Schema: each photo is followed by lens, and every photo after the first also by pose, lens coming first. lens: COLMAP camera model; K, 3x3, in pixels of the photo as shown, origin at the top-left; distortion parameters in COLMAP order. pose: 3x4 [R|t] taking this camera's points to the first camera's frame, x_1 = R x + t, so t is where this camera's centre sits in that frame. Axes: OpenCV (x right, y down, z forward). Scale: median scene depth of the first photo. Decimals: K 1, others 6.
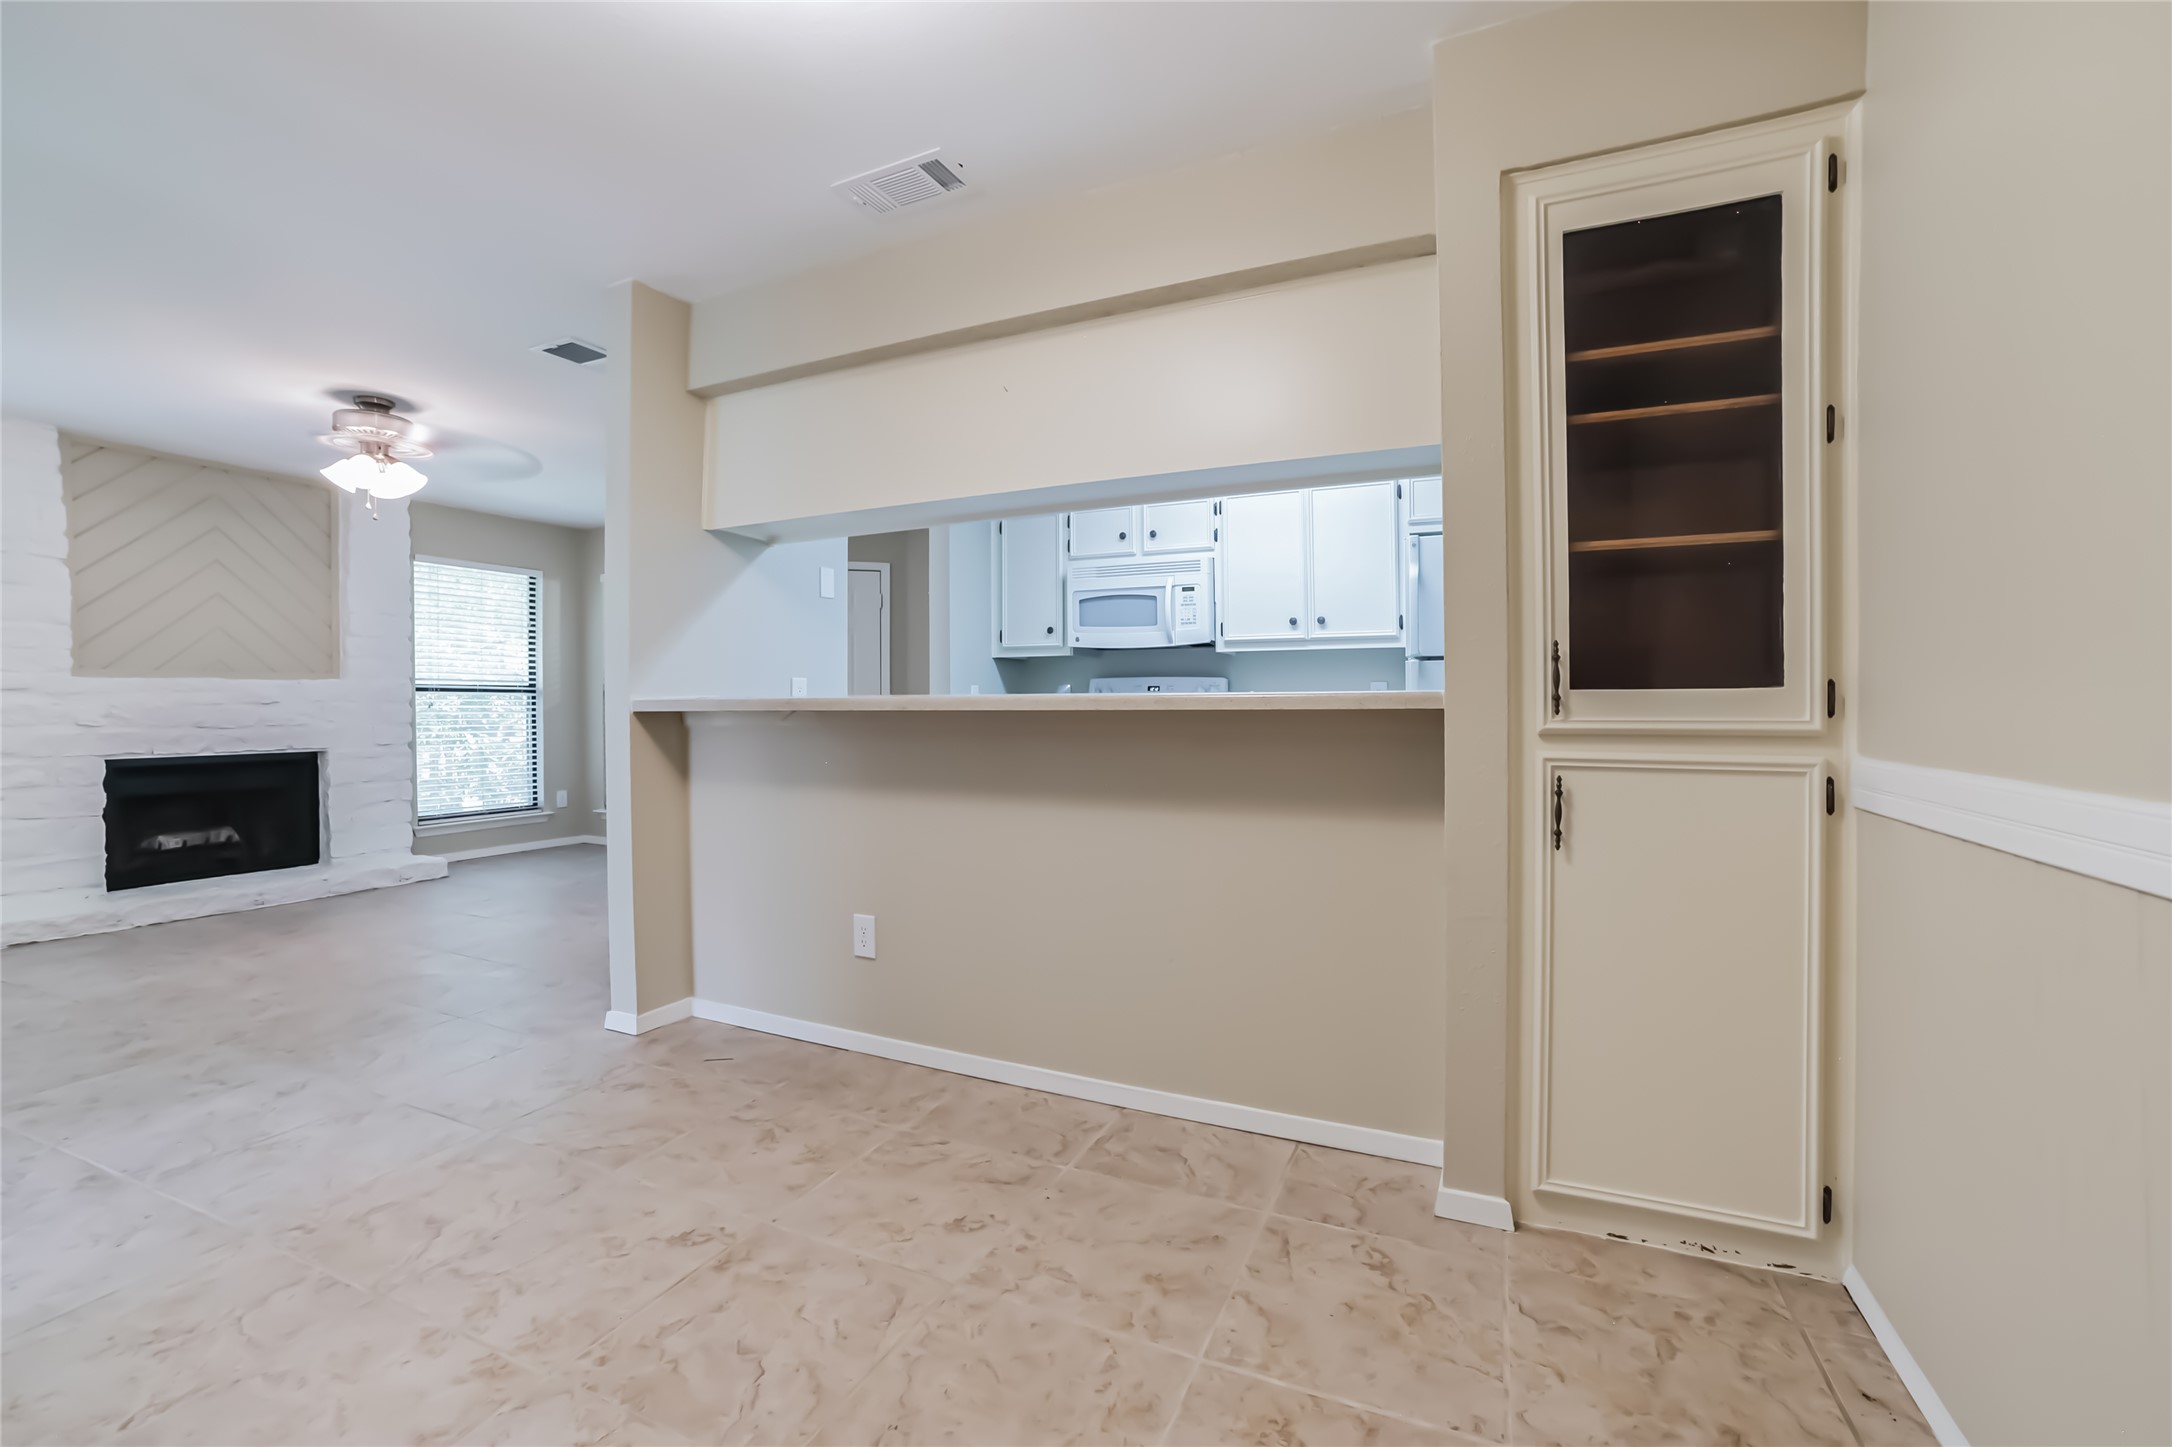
lens RADIAL K [[903.5, 0, 1089.8], [0, 903.5, 704.9], [0, 0, 1]] dist [-0.087038, 0.037580]
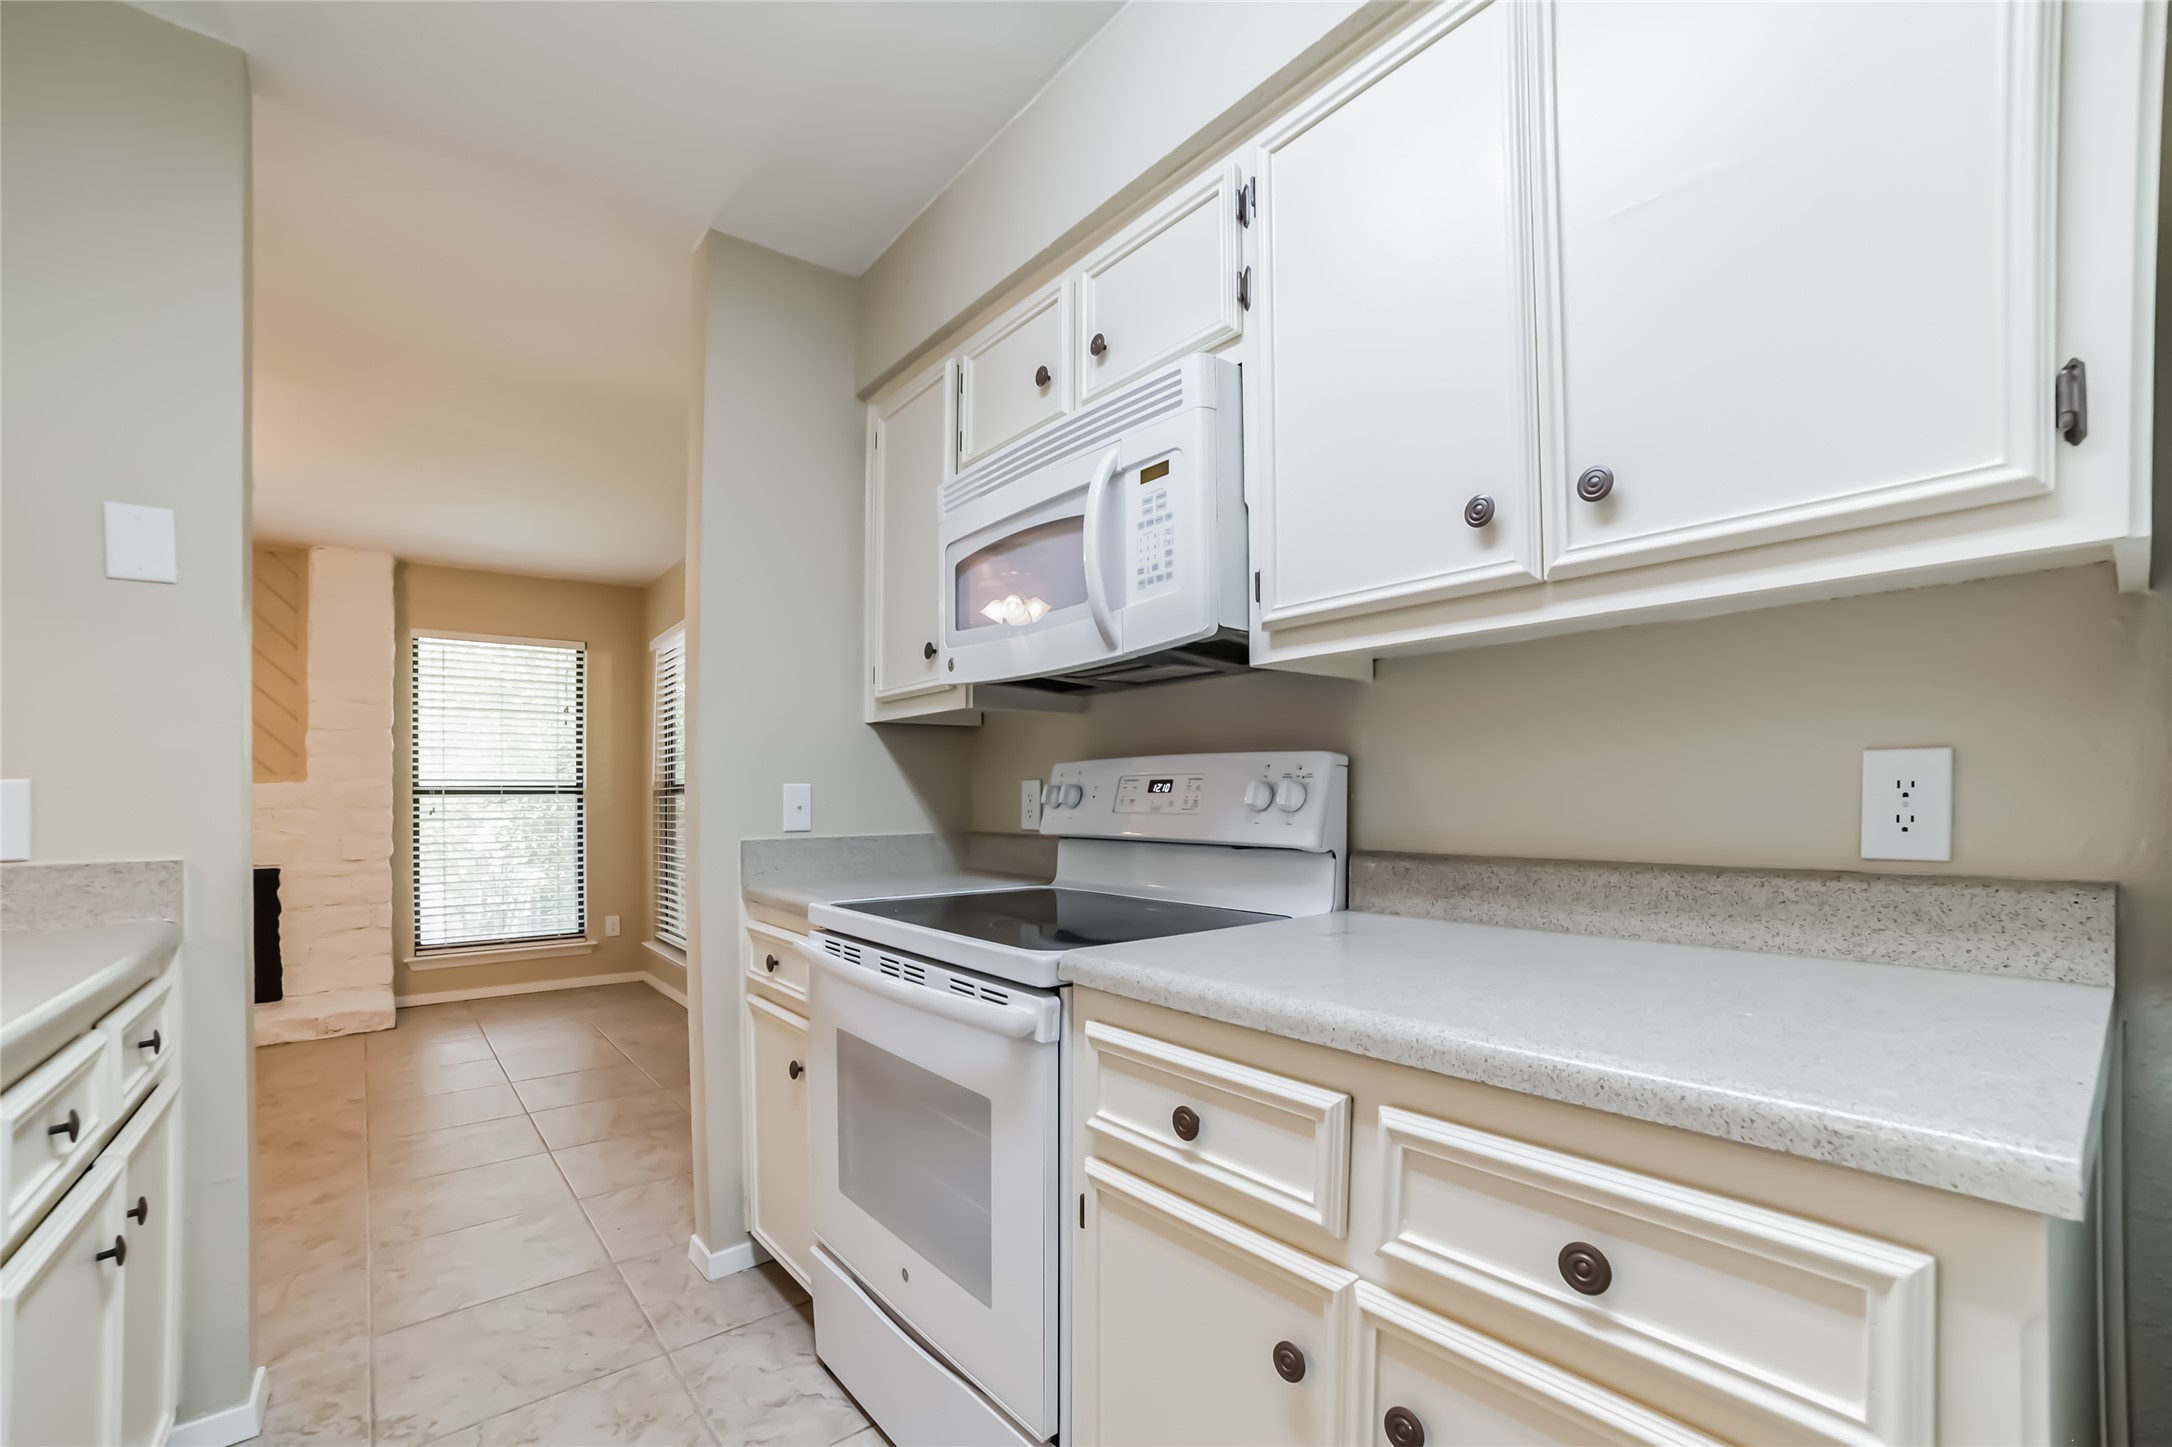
lens RADIAL K [[913.3, 0, 1081.3], [0, 913.3, 820.2], [0, 0, 1]] dist [-0.045497, 0.000342]
pose [[0.894345, 0.006740, -0.447328, 0.219814], [0.006458, 0.999588, 0.027972, -0.014041], [0.447332, -0.027905, 0.893933, 0.666354]]
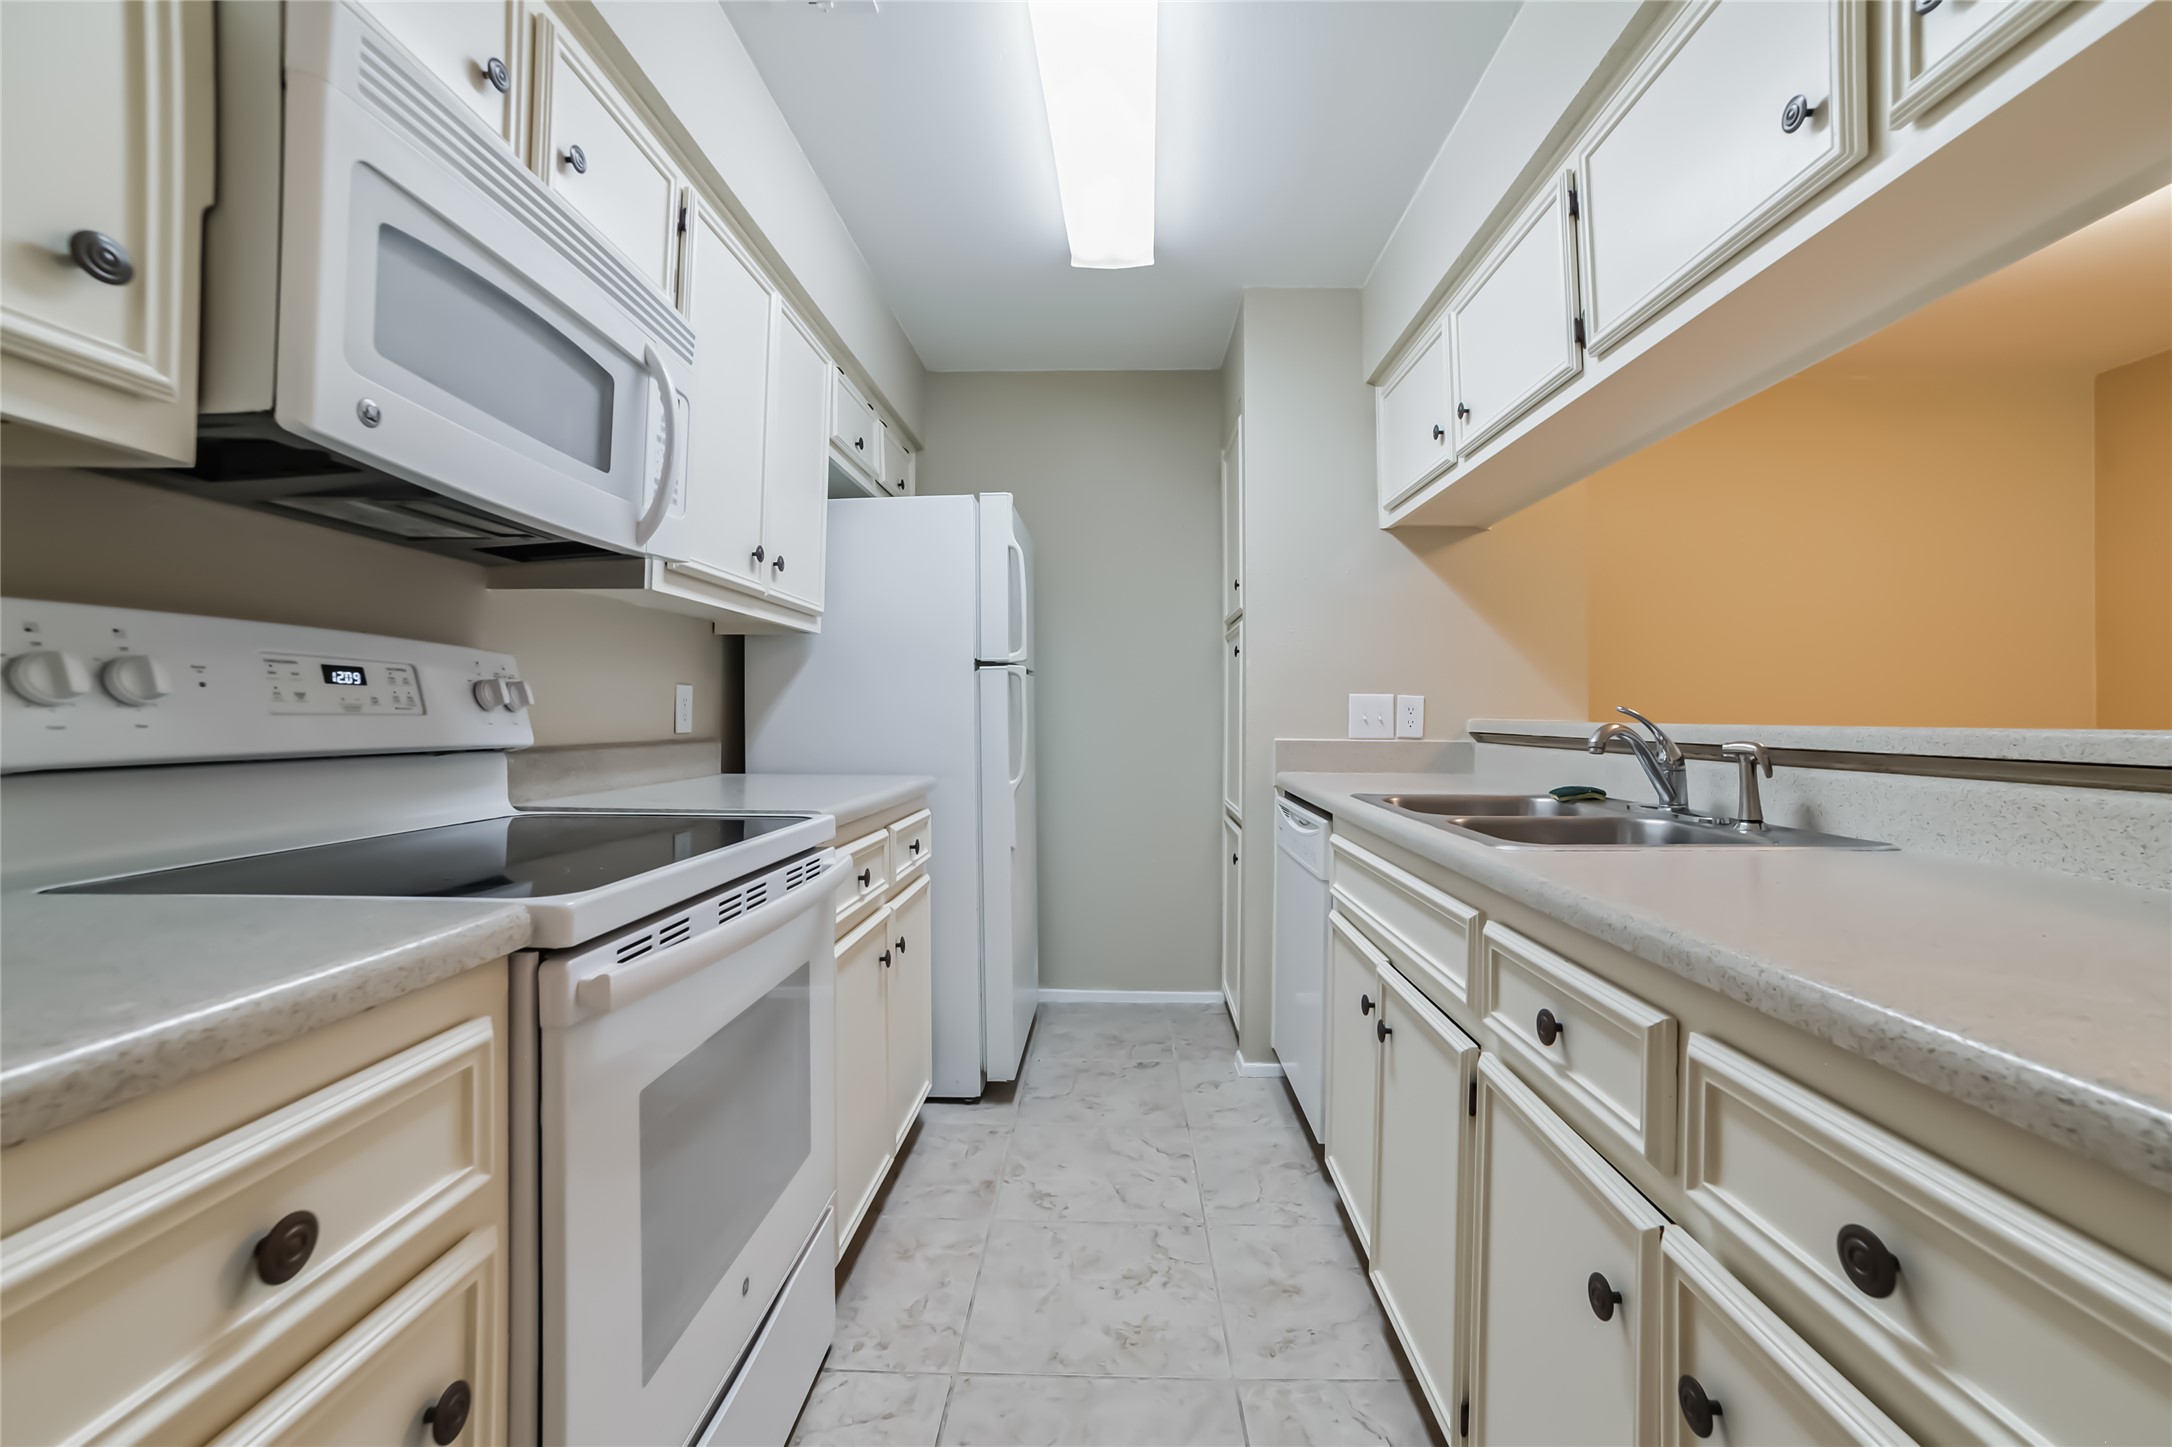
lens RADIAL K [[903.5, 0, 1089.8], [0, 903.5, 704.9], [0, 0, 1]] dist [-0.087038, 0.037580]
pose [[-0.380815, 0.015614, 0.924520, -0.249234], [-0.003259, 0.999829, -0.018229, -0.004471], [-0.924646, -0.009955, -0.380698, 0.931291]]
